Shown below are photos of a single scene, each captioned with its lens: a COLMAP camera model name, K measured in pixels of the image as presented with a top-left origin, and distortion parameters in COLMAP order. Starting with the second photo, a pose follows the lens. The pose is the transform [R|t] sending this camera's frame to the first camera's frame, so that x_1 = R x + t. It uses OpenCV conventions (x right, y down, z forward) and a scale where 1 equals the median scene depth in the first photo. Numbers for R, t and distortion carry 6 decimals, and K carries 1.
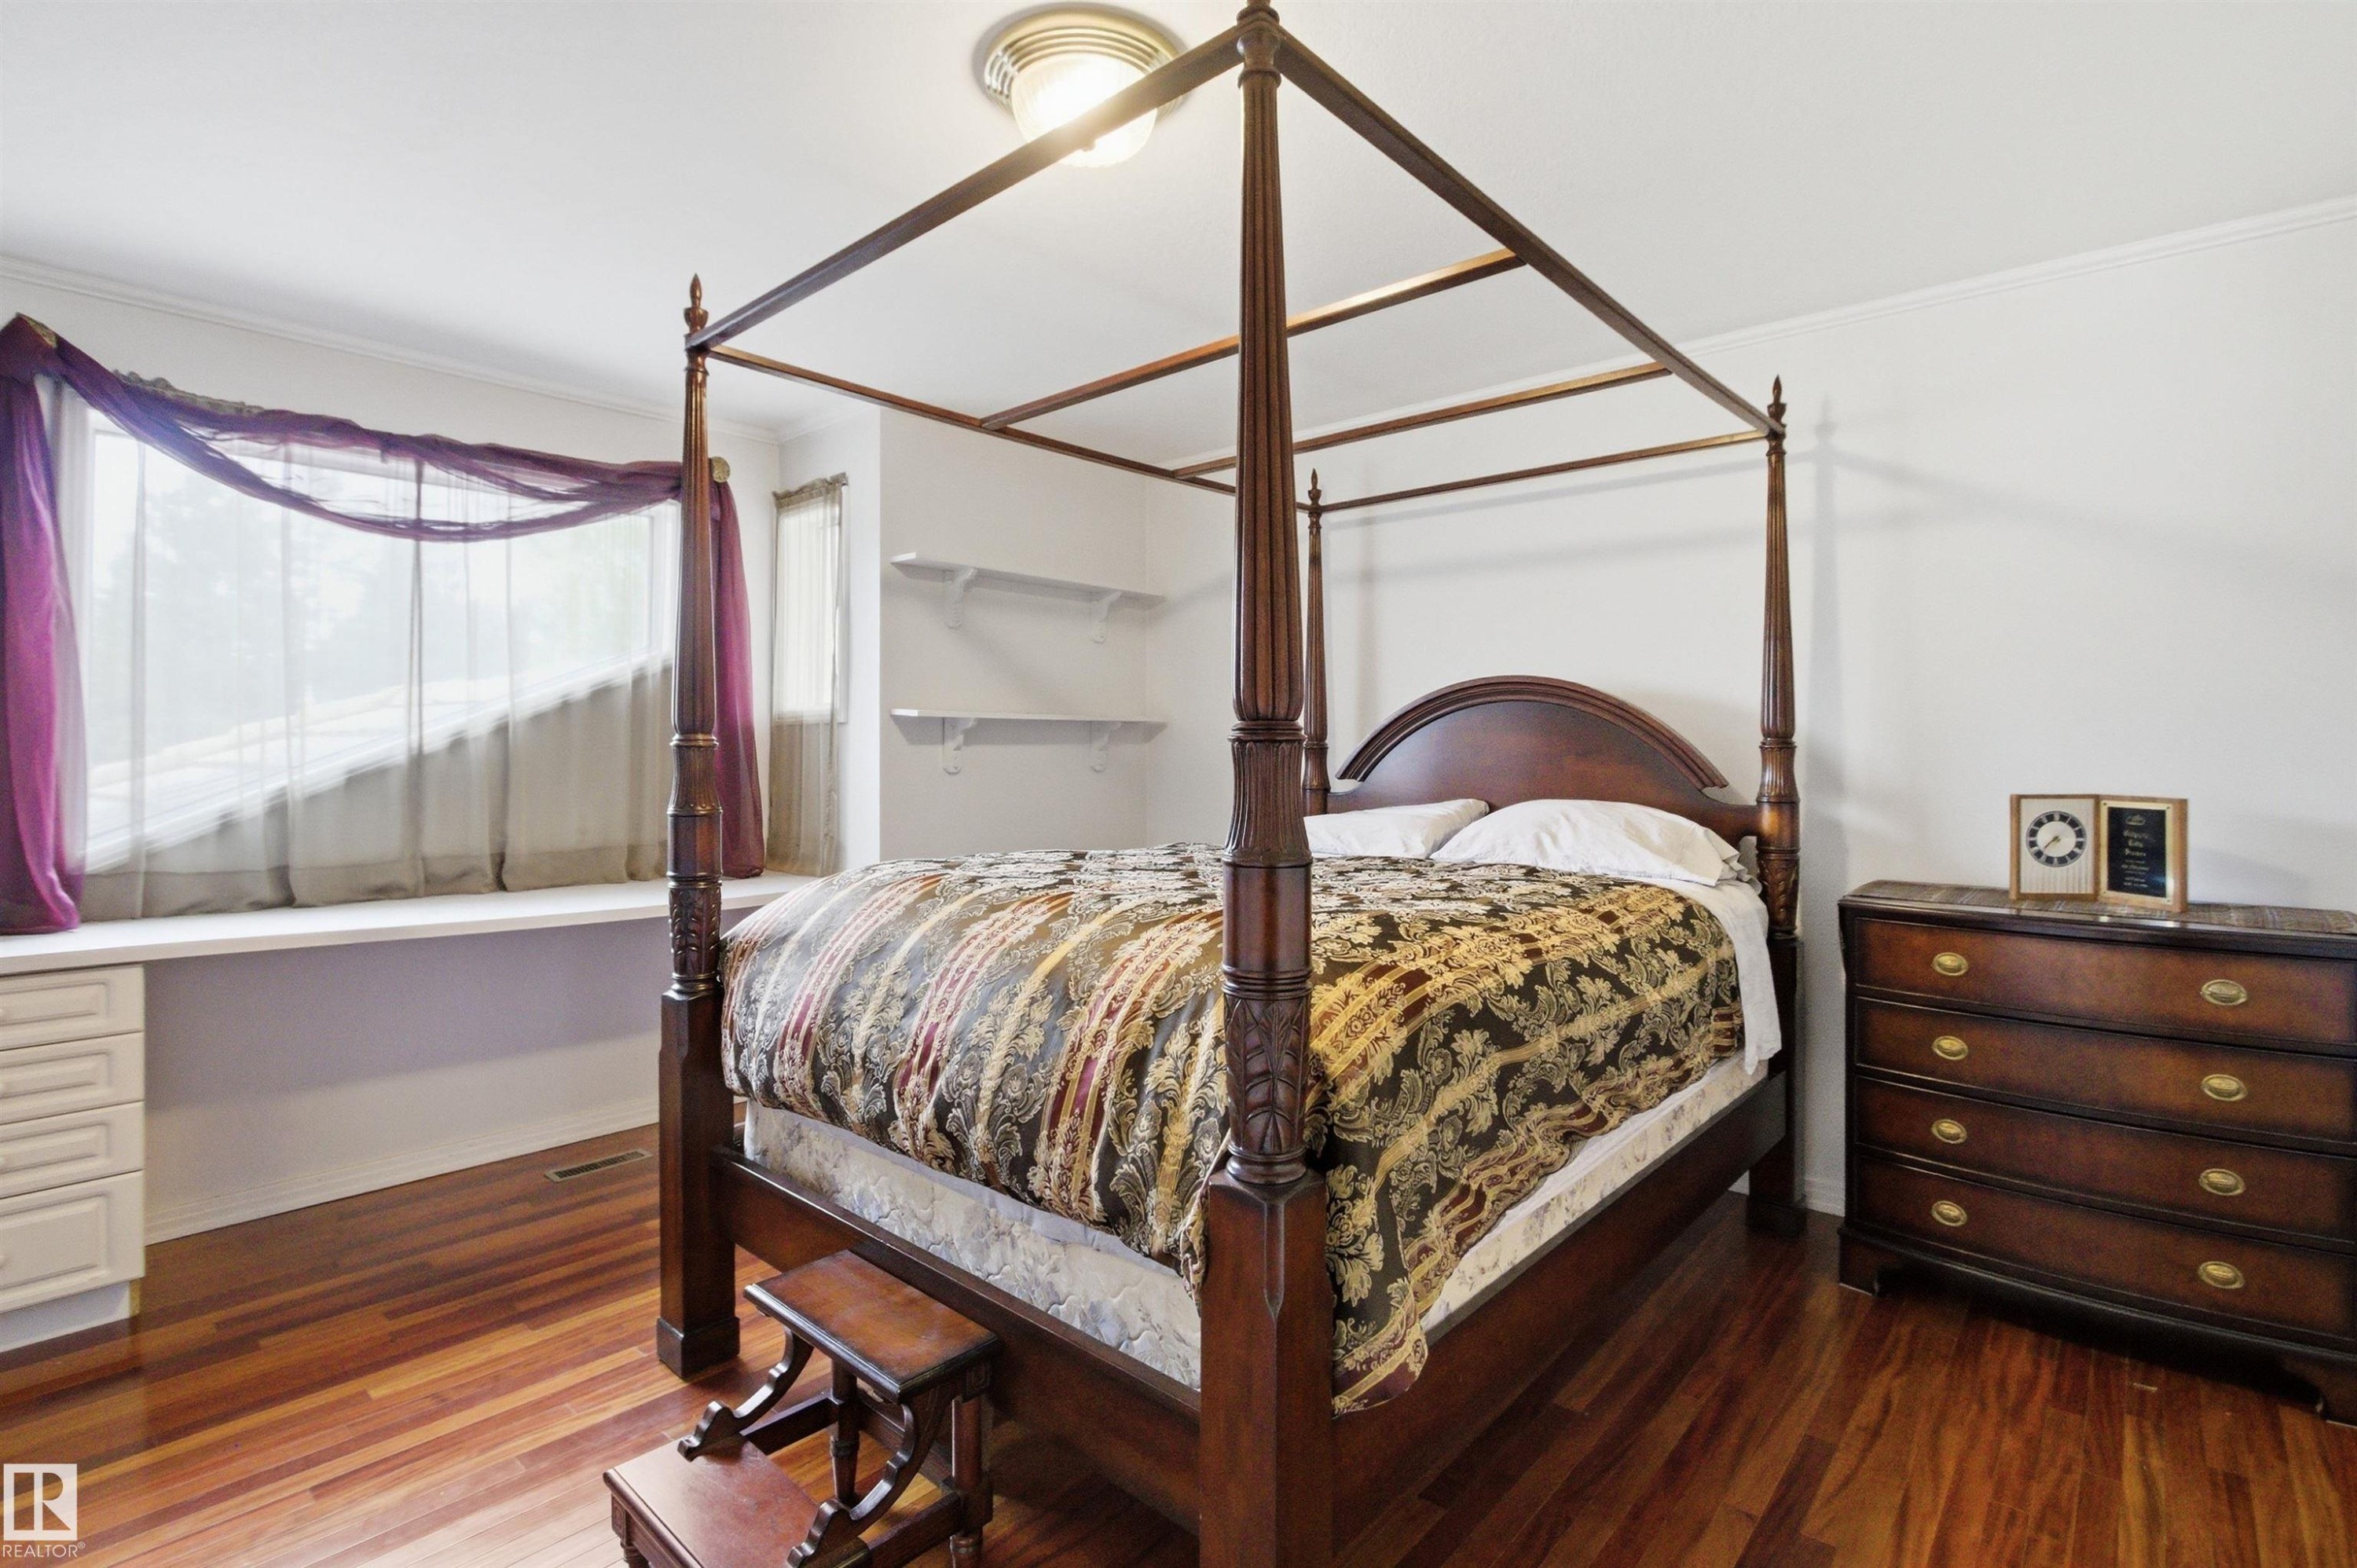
lens RADIAL K [[1110.4, 0, 1188.6], [0, 1110.4, 767.8], [0, 0, 1]] dist [-0.002091, 0.000185]
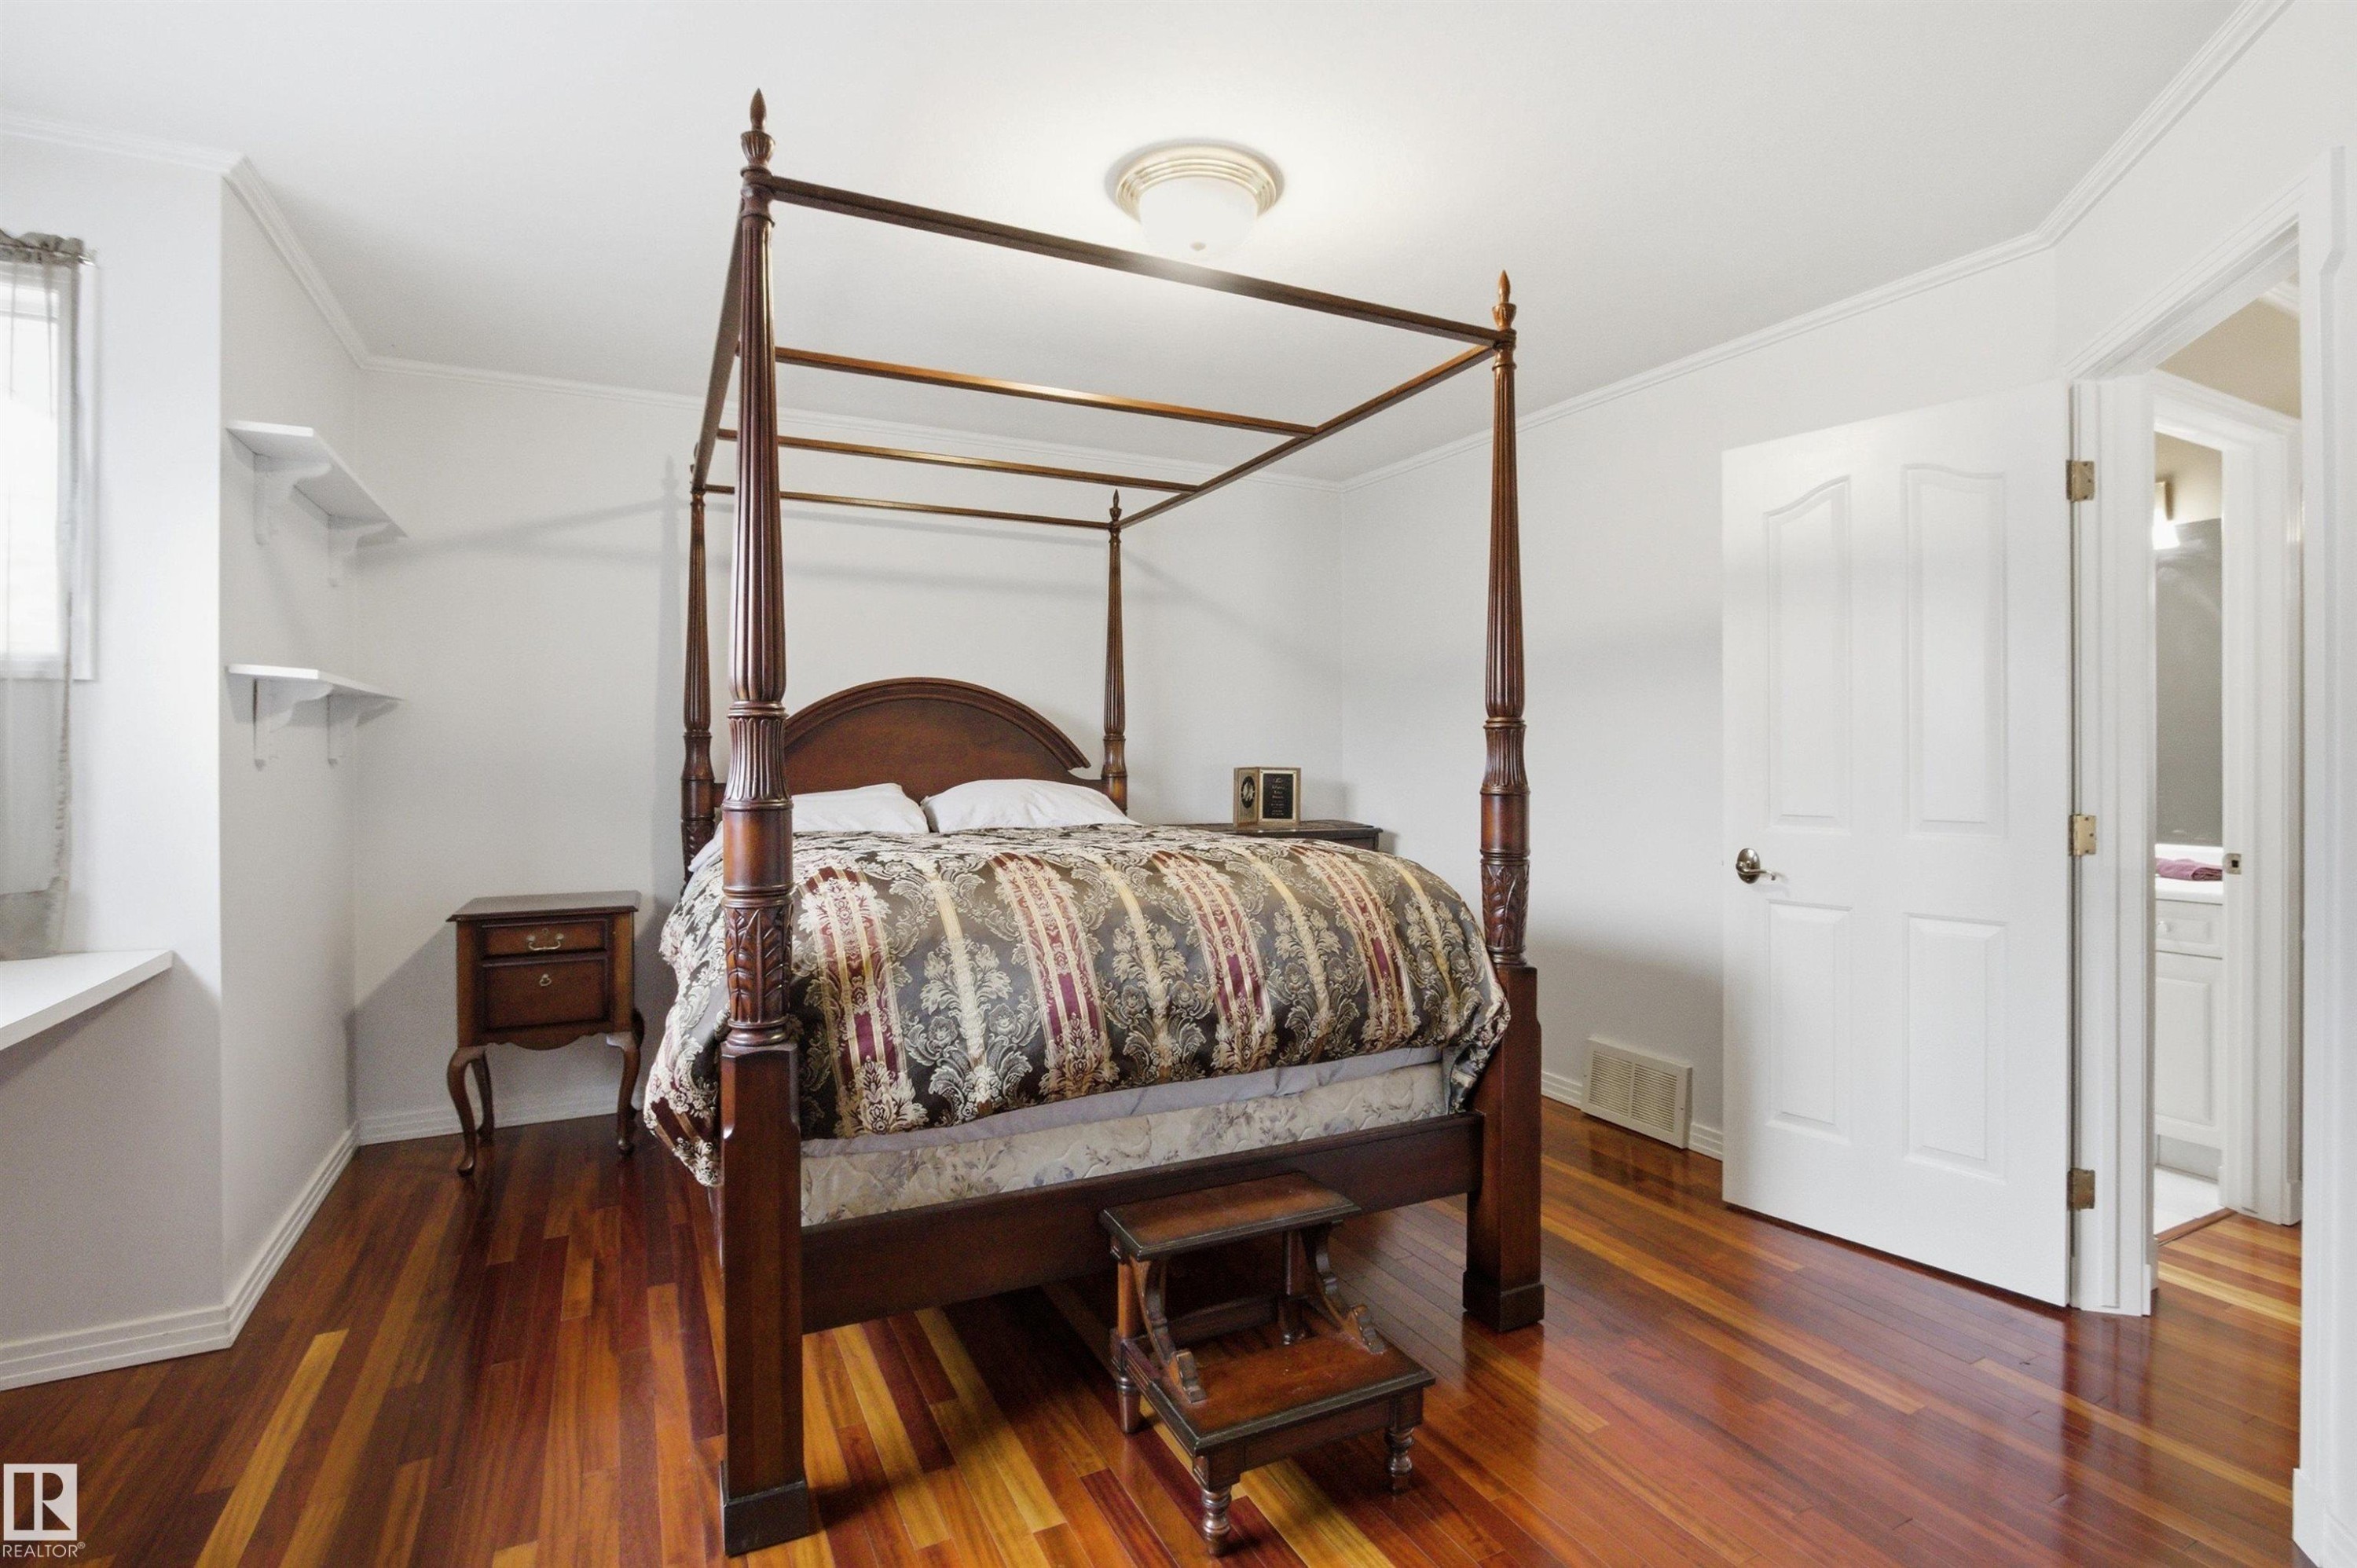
lens RADIAL K [[1110.4, 0, 1184.1], [0, 1110.4, 766.0], [0, 0, 1]] dist [-0.002091, 0.000185]
pose [[0.375910, -0.009252, 0.926610, -1.422949], [0.013674, 0.999897, 0.004437, 0.018009], [-0.926555, 0.011003, 0.375998, 0.615548]]
